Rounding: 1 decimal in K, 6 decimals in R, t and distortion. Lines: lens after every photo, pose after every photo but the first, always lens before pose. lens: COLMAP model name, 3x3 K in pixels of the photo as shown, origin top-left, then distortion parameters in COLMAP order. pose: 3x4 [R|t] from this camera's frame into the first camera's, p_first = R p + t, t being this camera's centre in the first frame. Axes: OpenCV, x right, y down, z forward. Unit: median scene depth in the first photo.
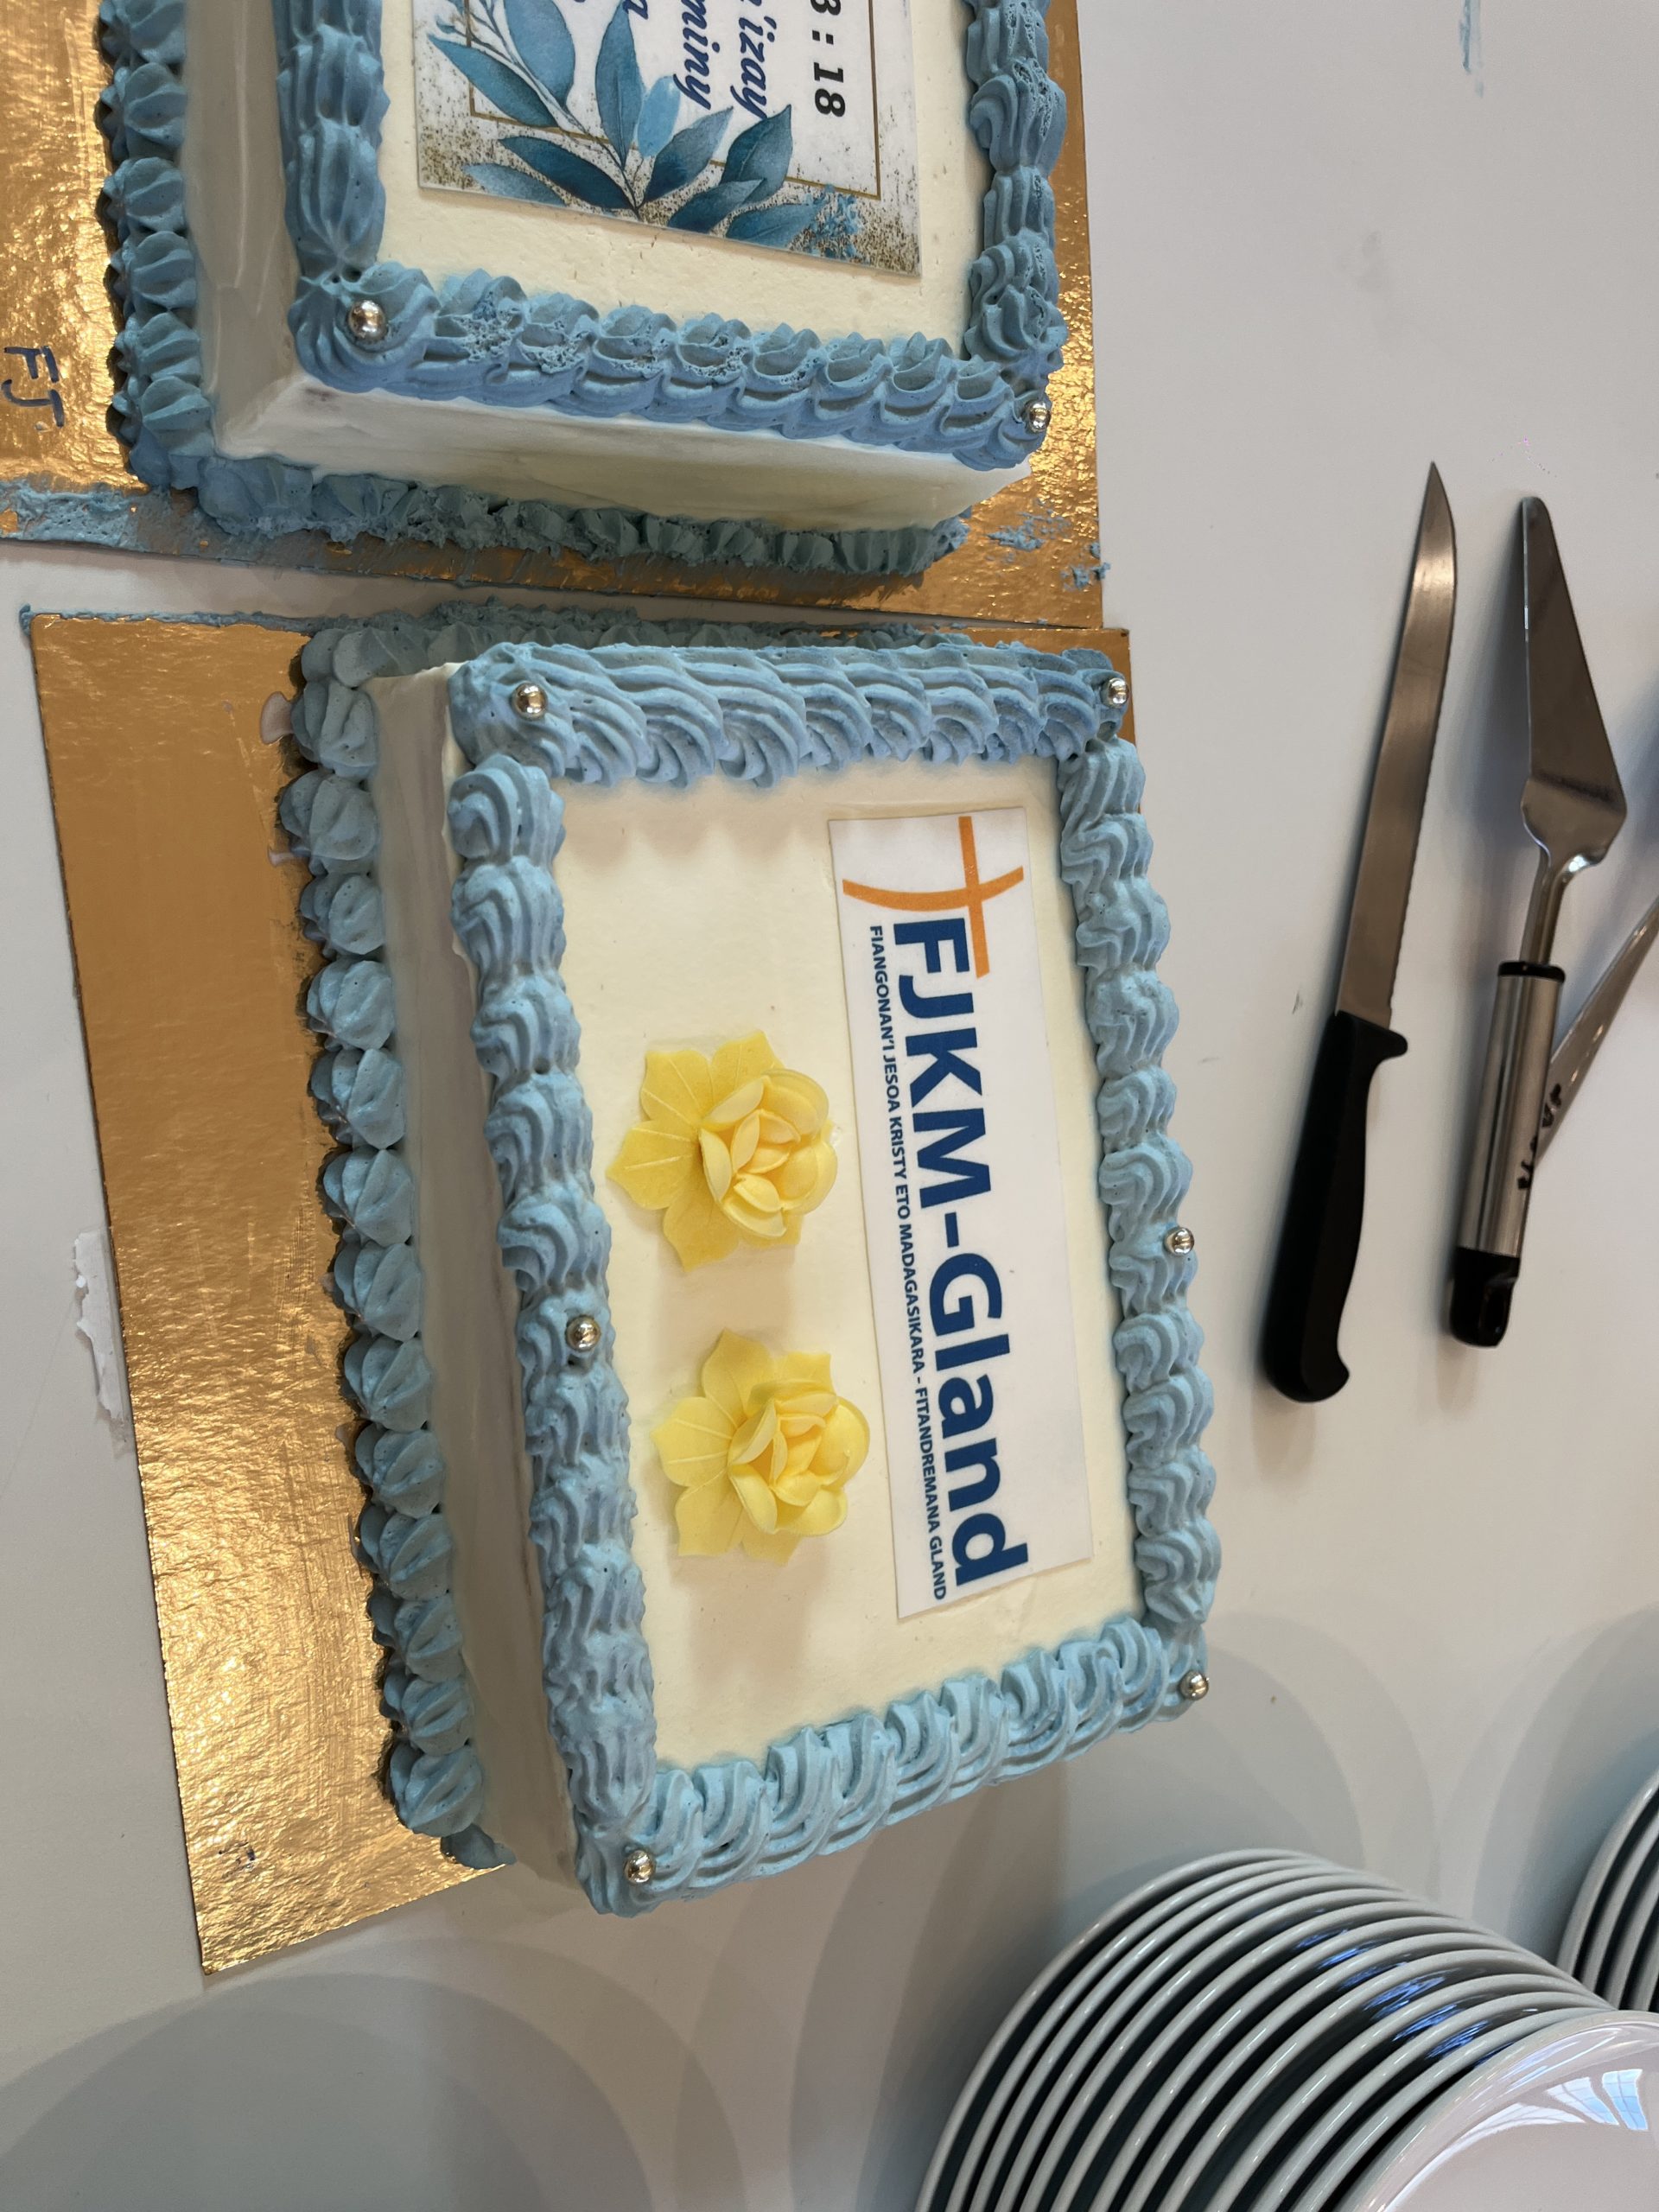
lens RADIAL K [[1673.4, 0, 866.7], [0, 1673.4, 1108.1], [0, 0, 1]] dist [0.097989, -0.128384]
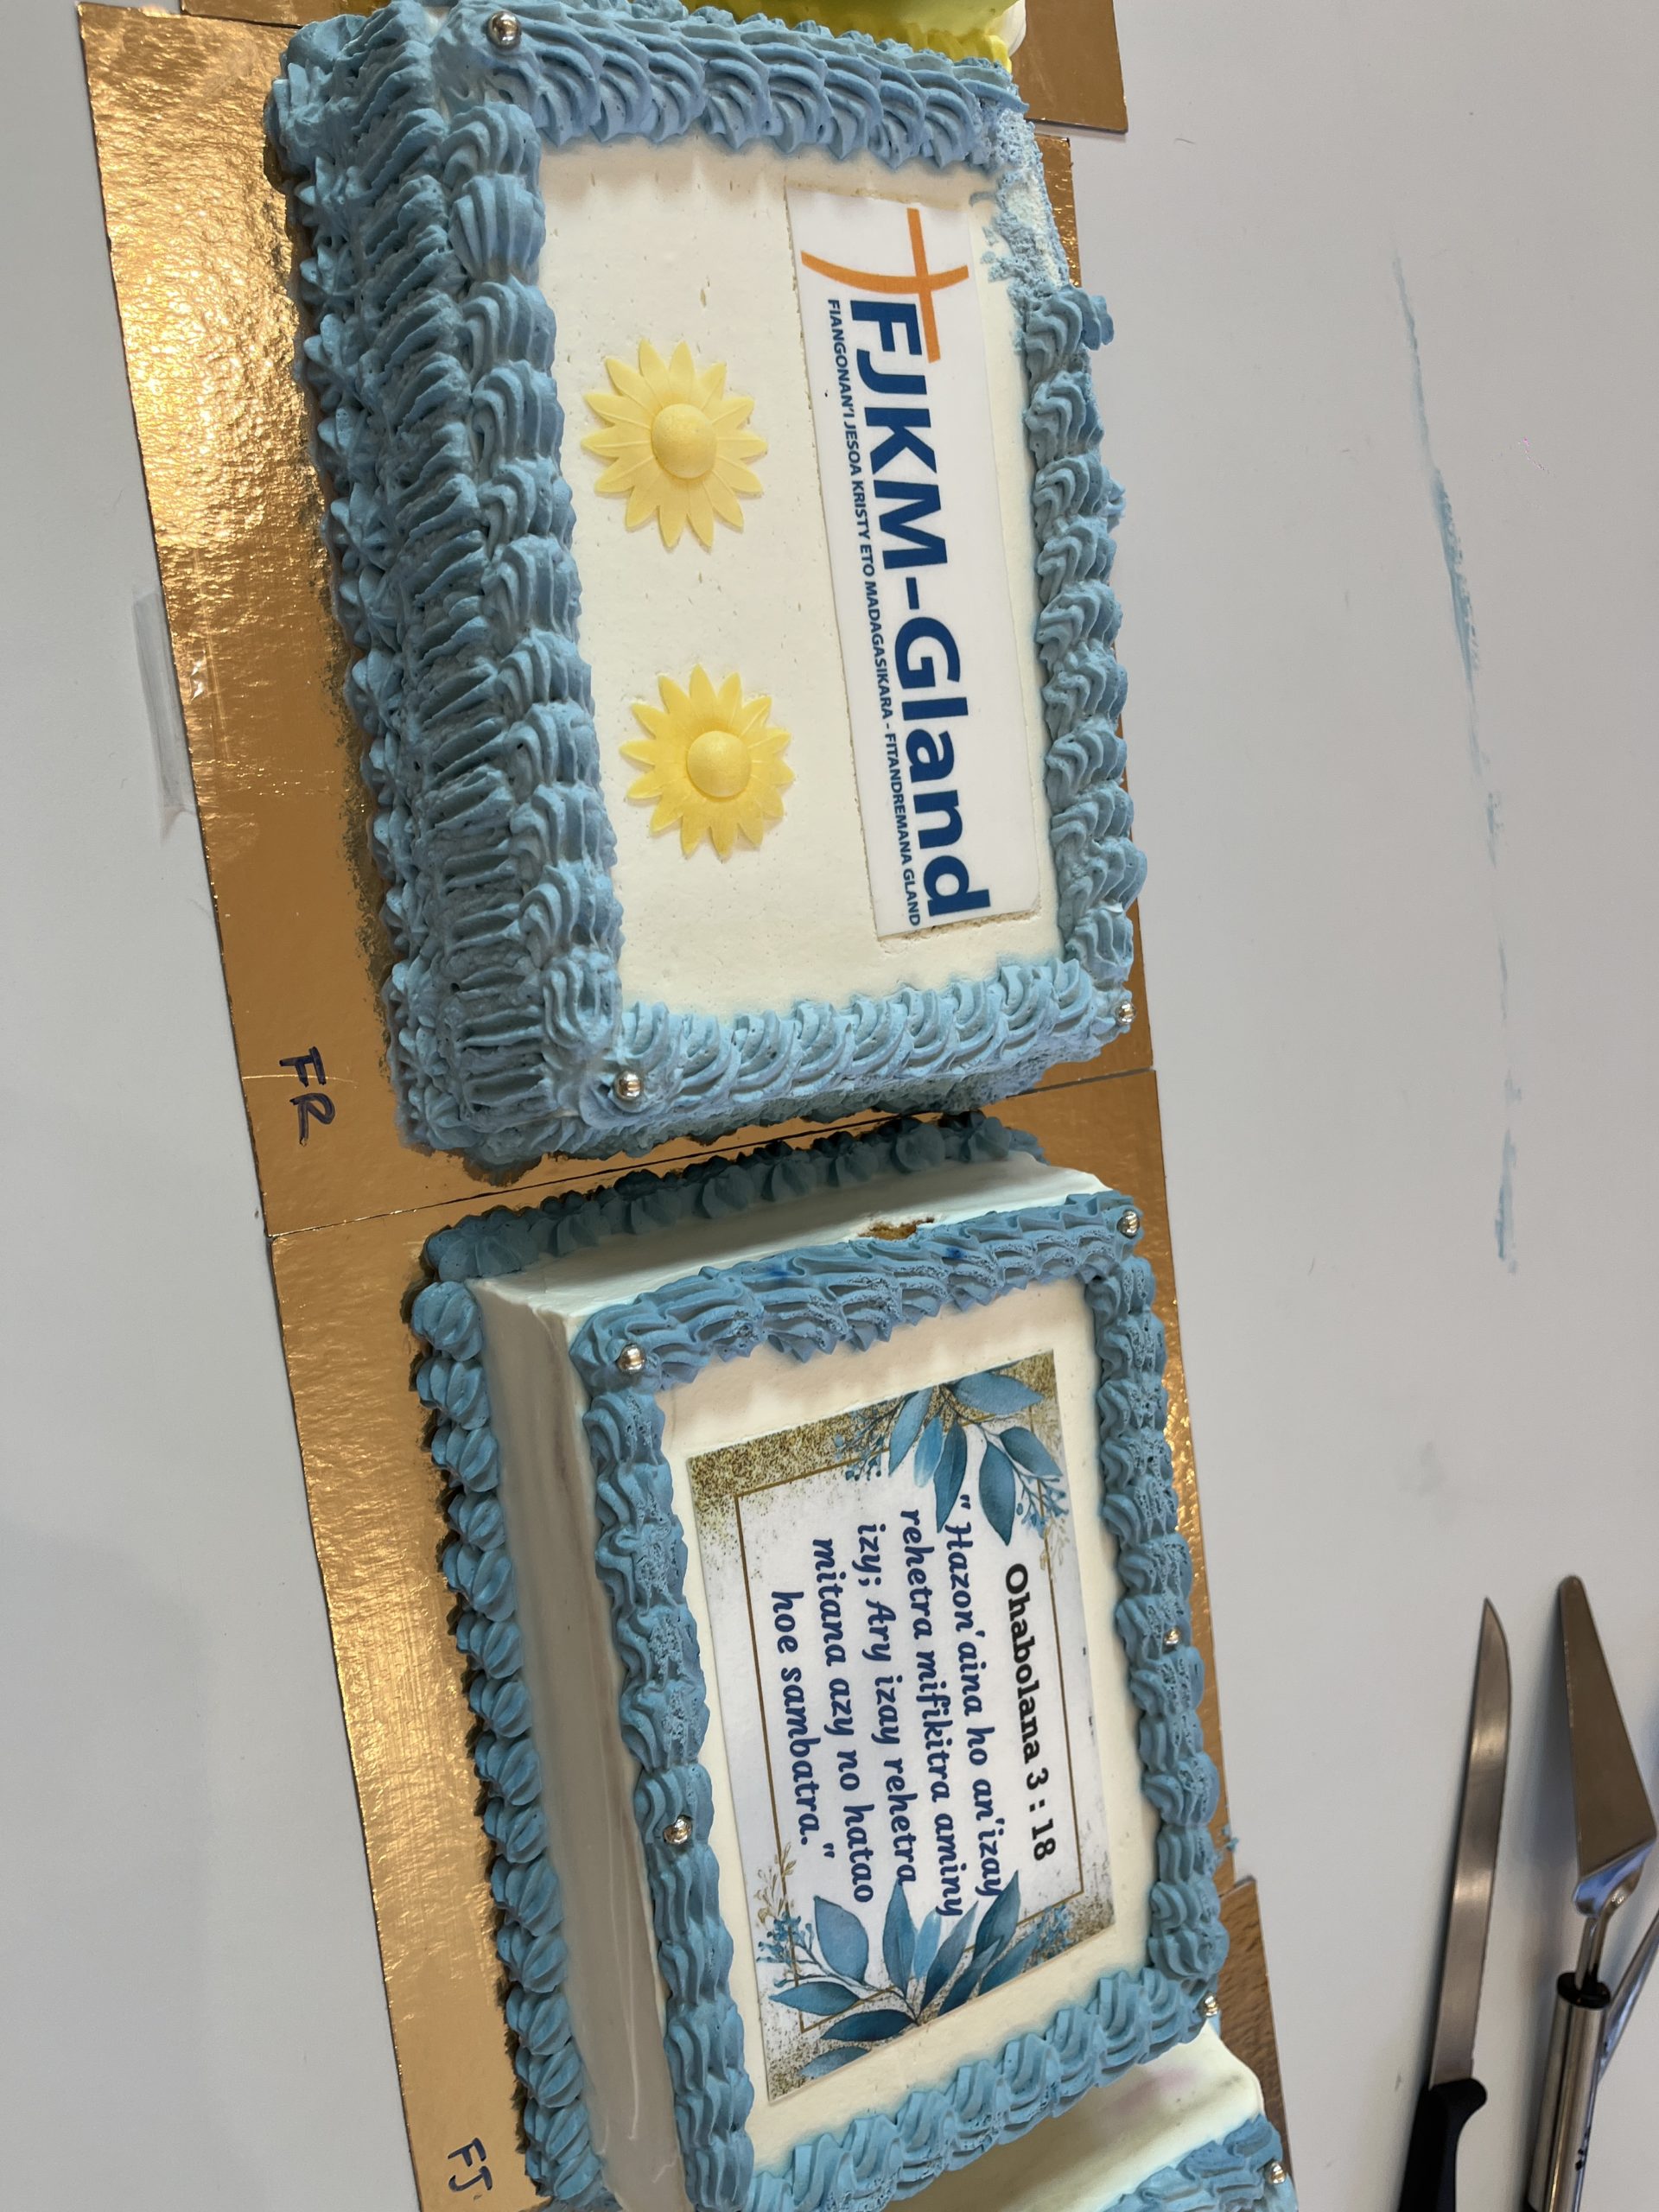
lens RADIAL K [[1673.4, 0, 866.7], [0, 1673.4, 1108.1], [0, 0, 1]] dist [0.097989, -0.128384]
pose [[0.998000, -0.063197, -0.001205, -0.122805], [0.063041, 0.993796, 0.091624, -1.310455], [-0.004593, -0.091517, 0.995793, -0.245225]]
